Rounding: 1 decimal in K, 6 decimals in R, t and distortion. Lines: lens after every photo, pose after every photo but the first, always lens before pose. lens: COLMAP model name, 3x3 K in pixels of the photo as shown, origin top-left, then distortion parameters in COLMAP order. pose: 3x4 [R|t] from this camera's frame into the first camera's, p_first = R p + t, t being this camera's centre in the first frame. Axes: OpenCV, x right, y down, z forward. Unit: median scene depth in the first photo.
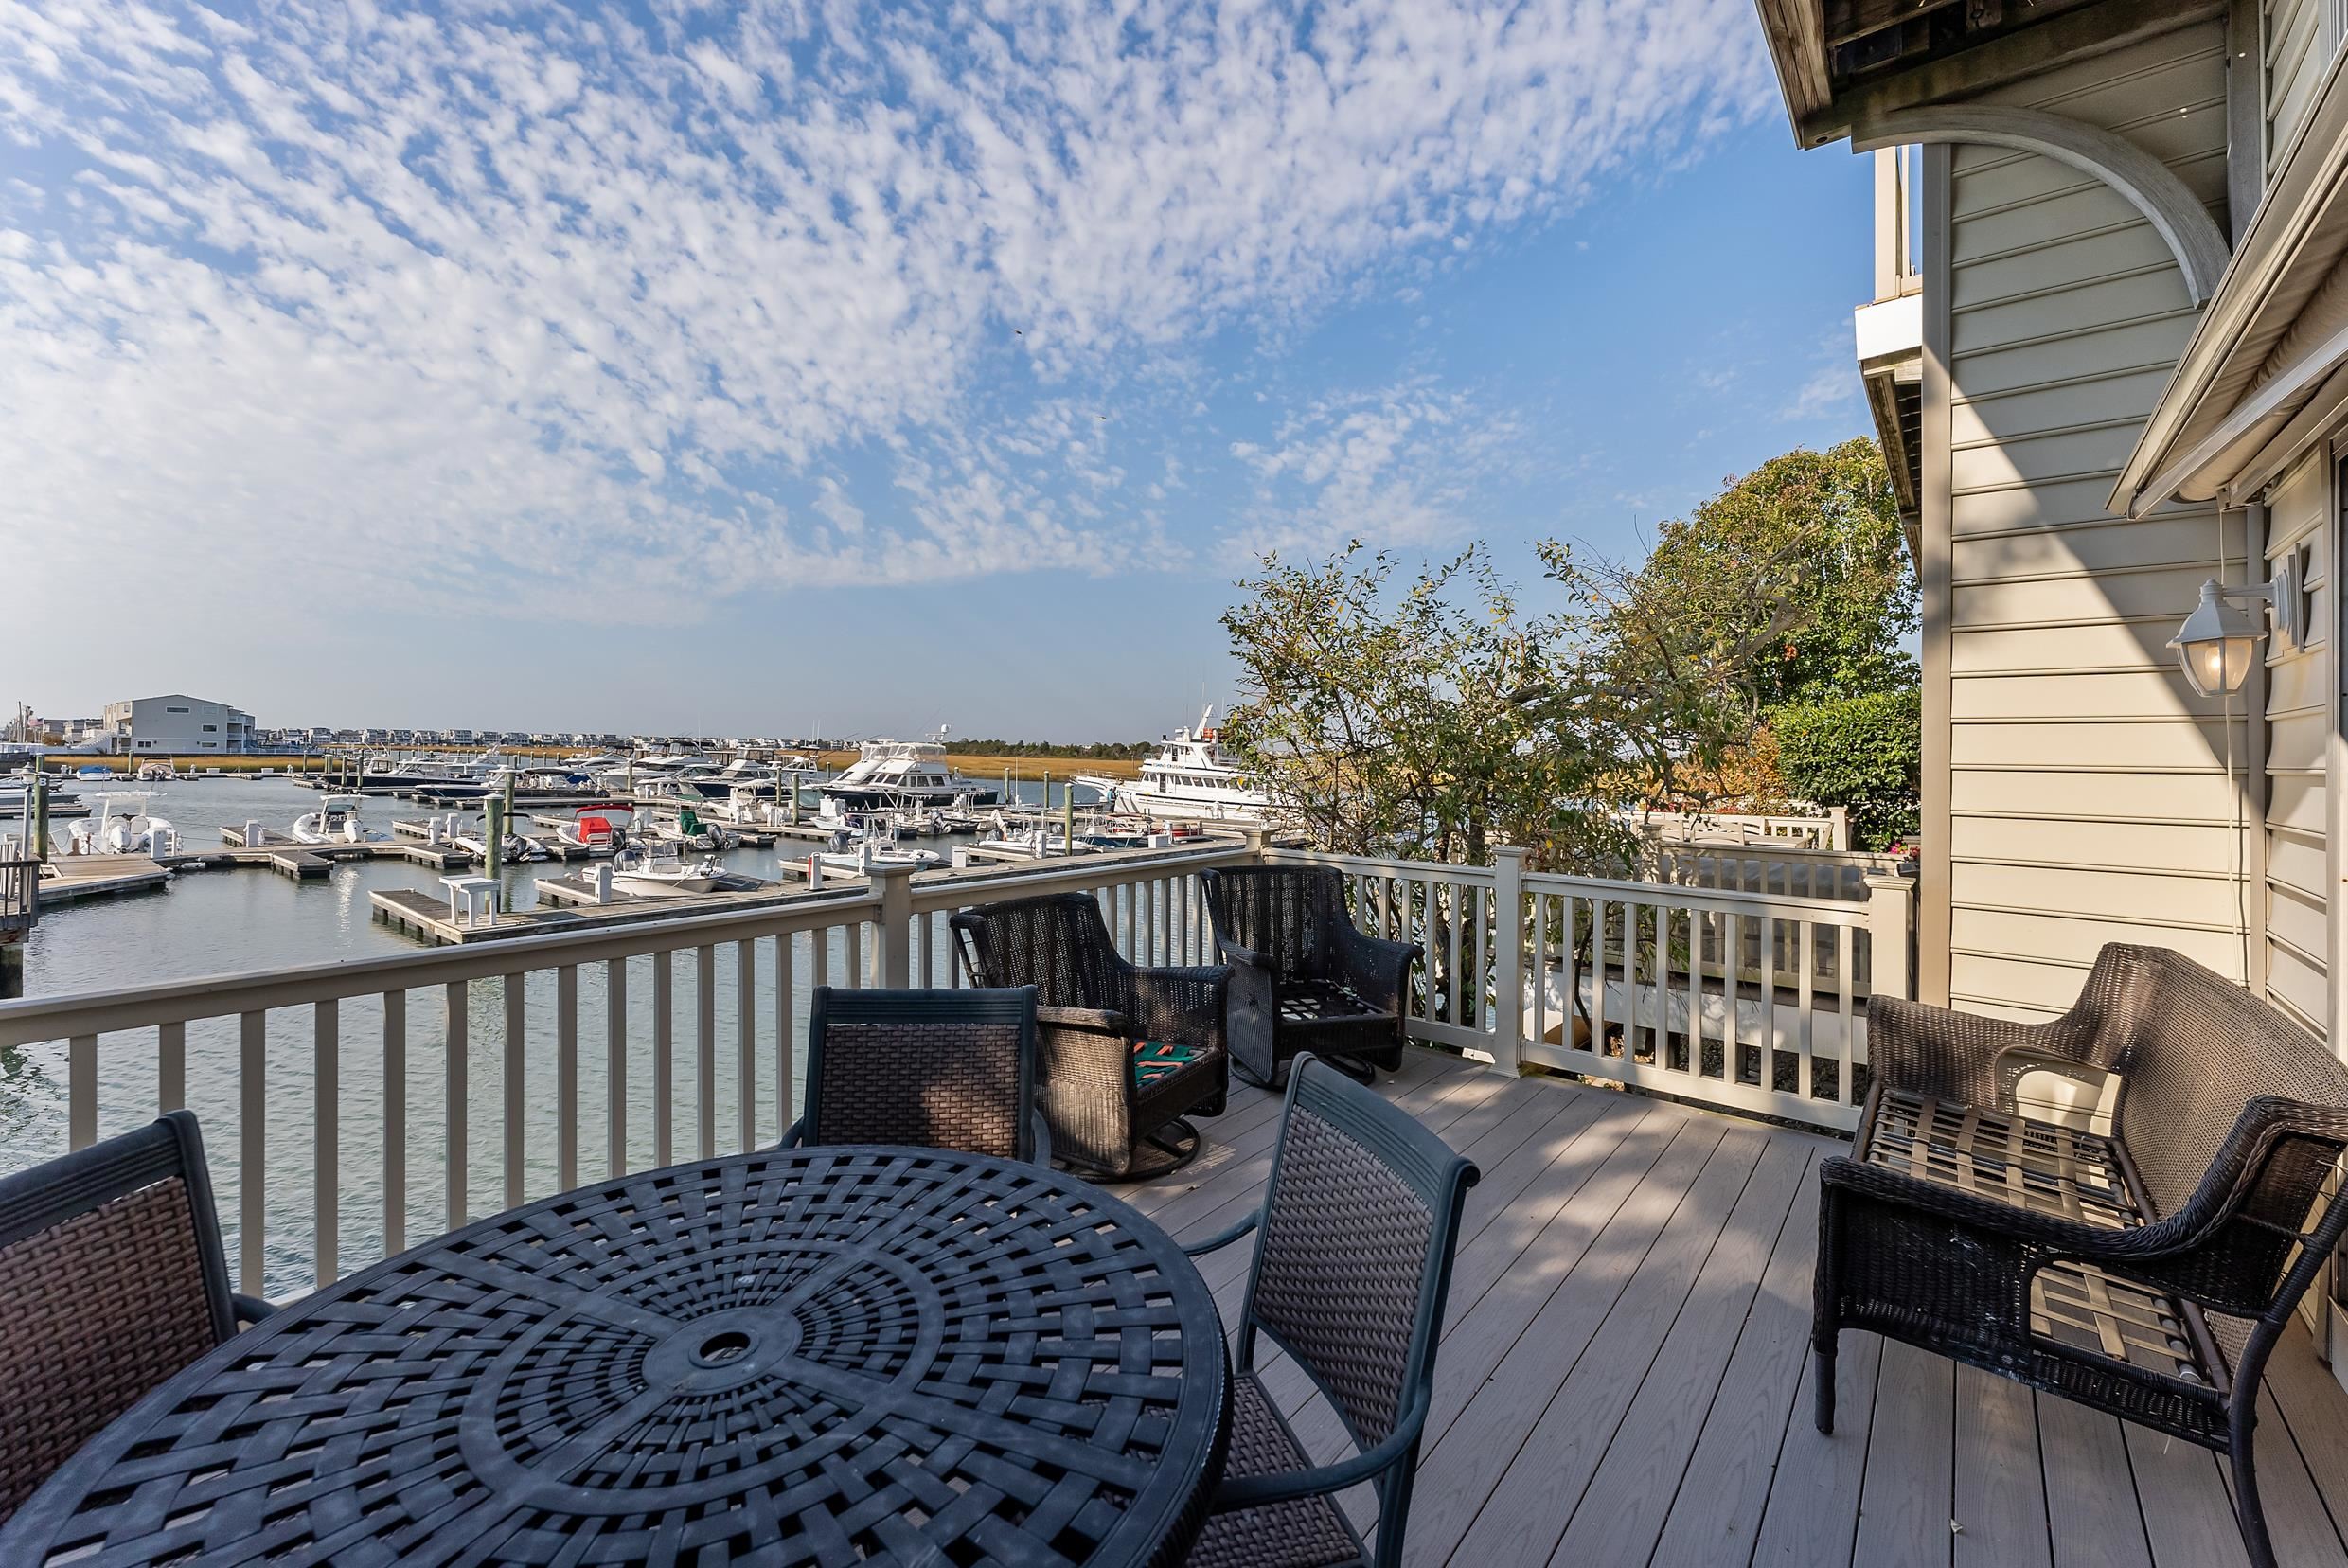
lens RADIAL K [[959.9, 0, 1178.9], [0, 959.9, 744.7], [0, 0, 1]] dist [0.006163, 0.000003]
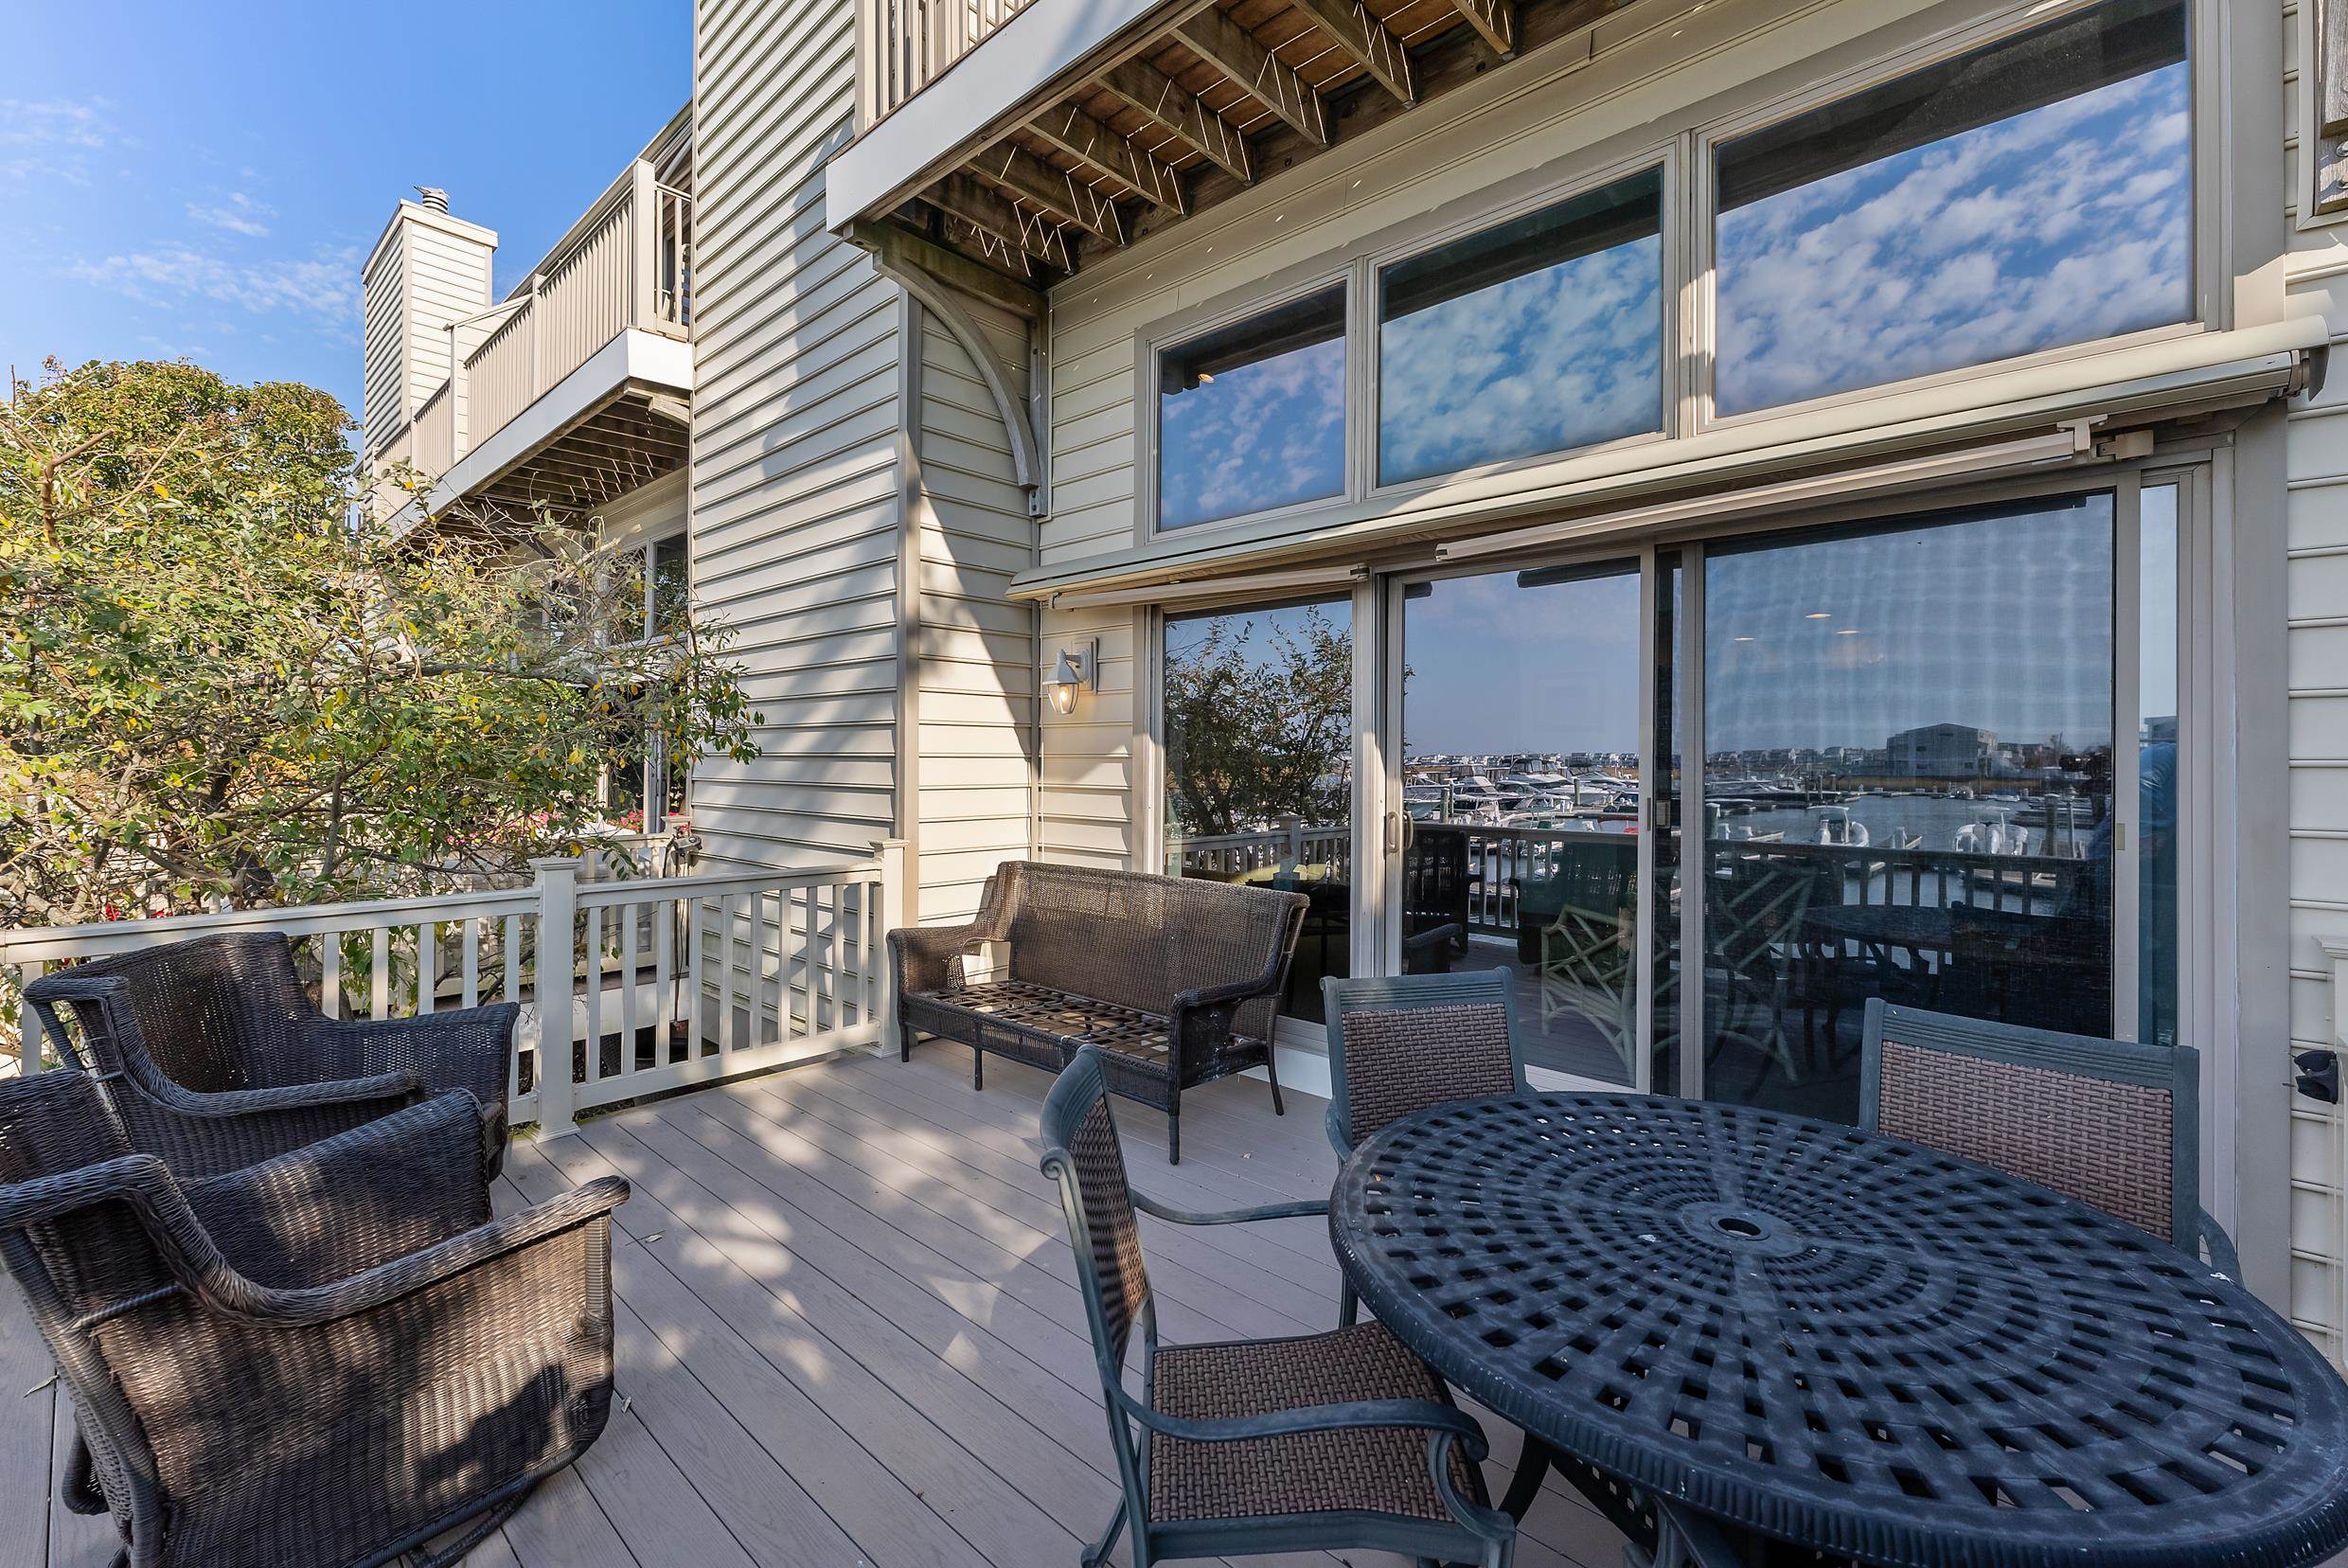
lens RADIAL K [[976.5, 0, 1176.2], [0, 976.5, 750.0], [0, 0, 1]] dist [0.000067, -0.000137]
pose [[0.051146, -0.002408, 0.998688, -0.642196], [-0.016772, 0.999854, 0.003270, 0.005799], [-0.998550, -0.016917, 0.051098, 0.607685]]
